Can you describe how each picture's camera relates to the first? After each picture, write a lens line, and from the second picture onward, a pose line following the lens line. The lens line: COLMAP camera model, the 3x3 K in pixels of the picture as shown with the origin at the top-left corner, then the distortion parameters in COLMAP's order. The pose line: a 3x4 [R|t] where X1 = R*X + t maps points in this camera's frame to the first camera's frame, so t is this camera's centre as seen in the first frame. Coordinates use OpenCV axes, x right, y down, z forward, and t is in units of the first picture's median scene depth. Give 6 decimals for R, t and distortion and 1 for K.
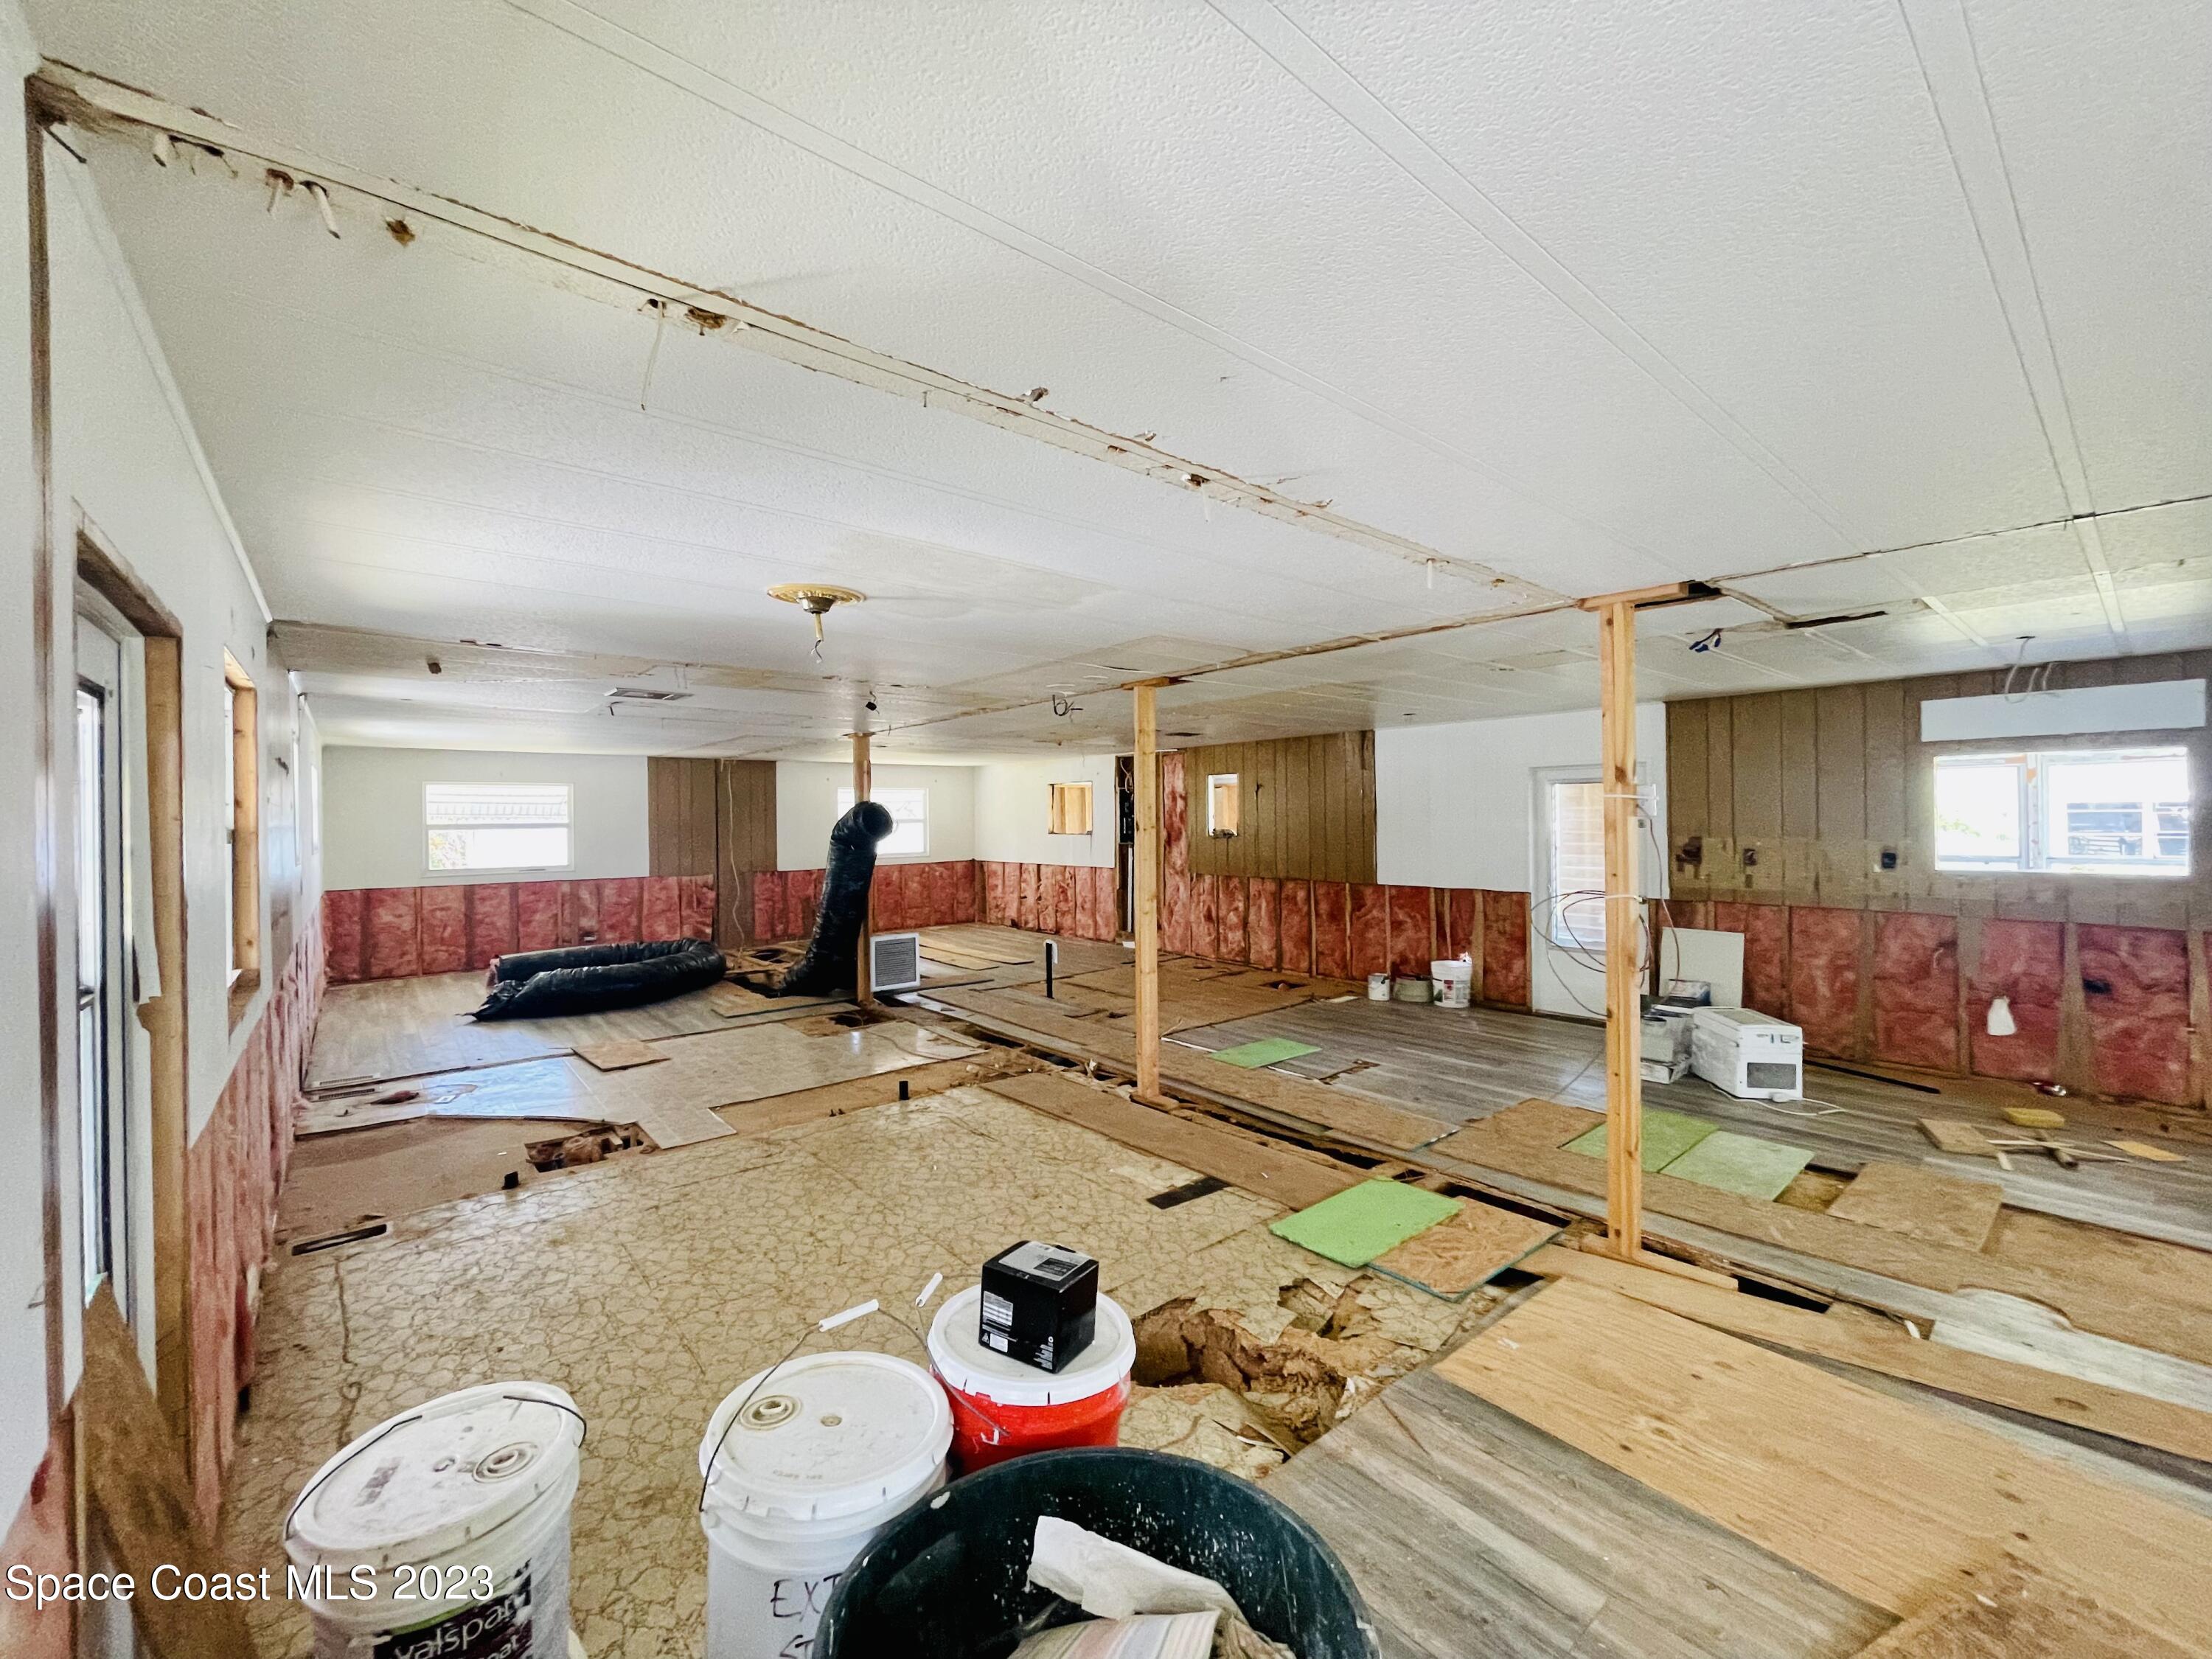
lens RADIAL K [[892.9, 0, 1104.3], [0, 892.9, 824.8], [0, 0, 1]] dist [-0.000449, 0.001143]
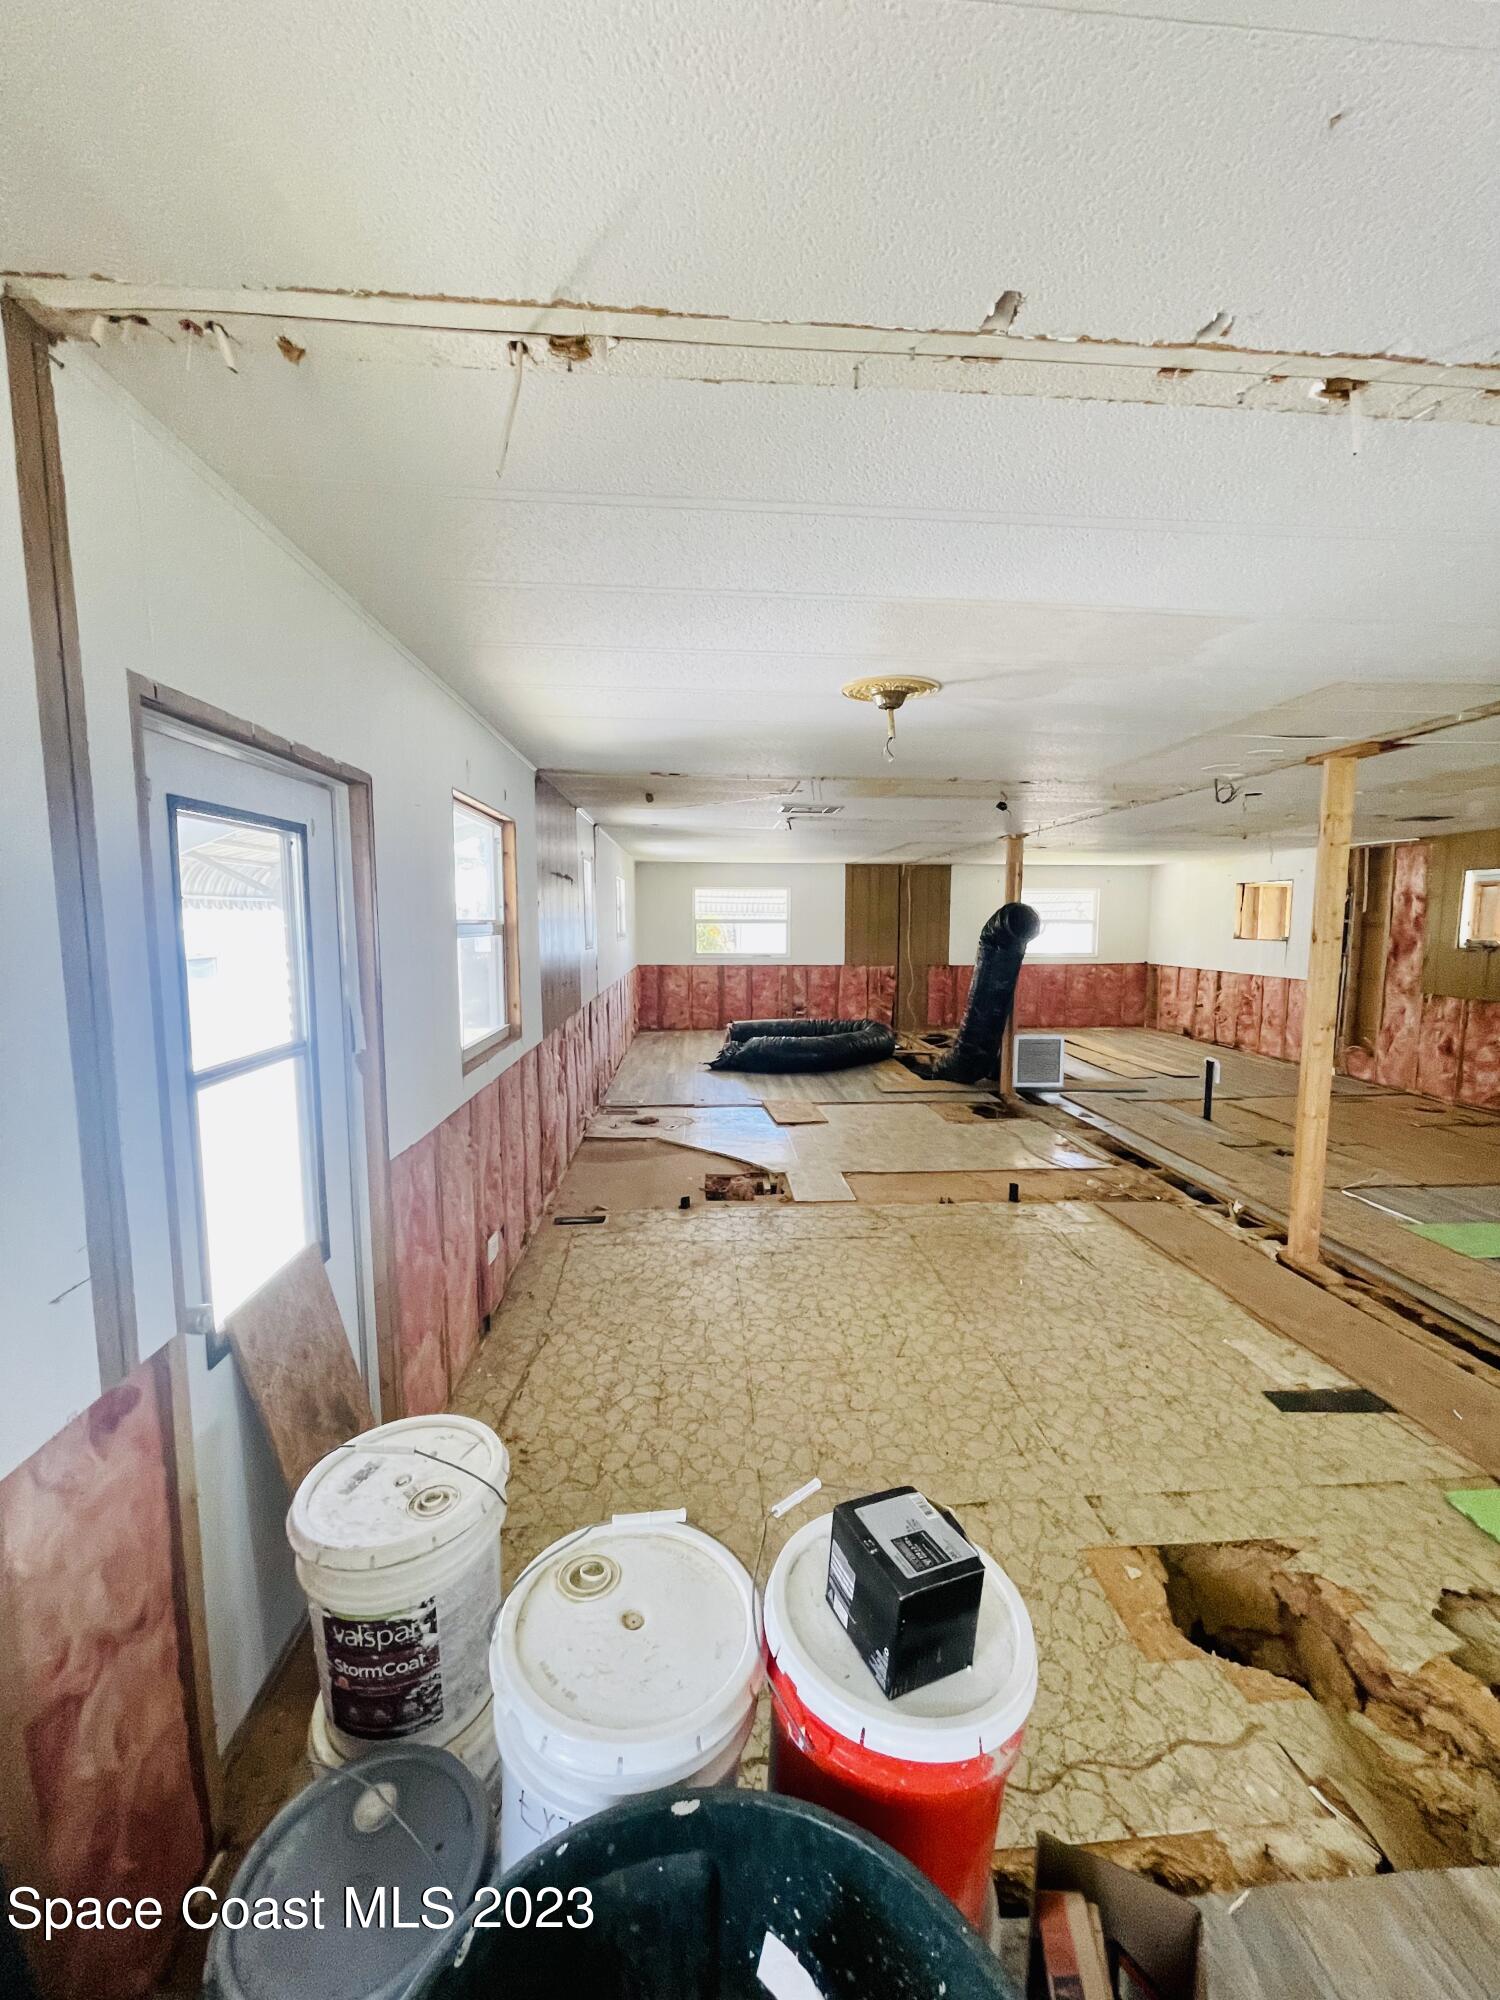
lens RADIAL K [[807.3, 0, 761.5], [0, 807.3, 1004.7], [0, 0, 1]] dist [-0.000449, 0.001143]
pose [[0.816096, 0.075389, -0.572978, 0.050132], [-0.016762, 0.994126, 0.106928, -0.006870], [0.577673, -0.077659, 0.812566, 0.110460]]
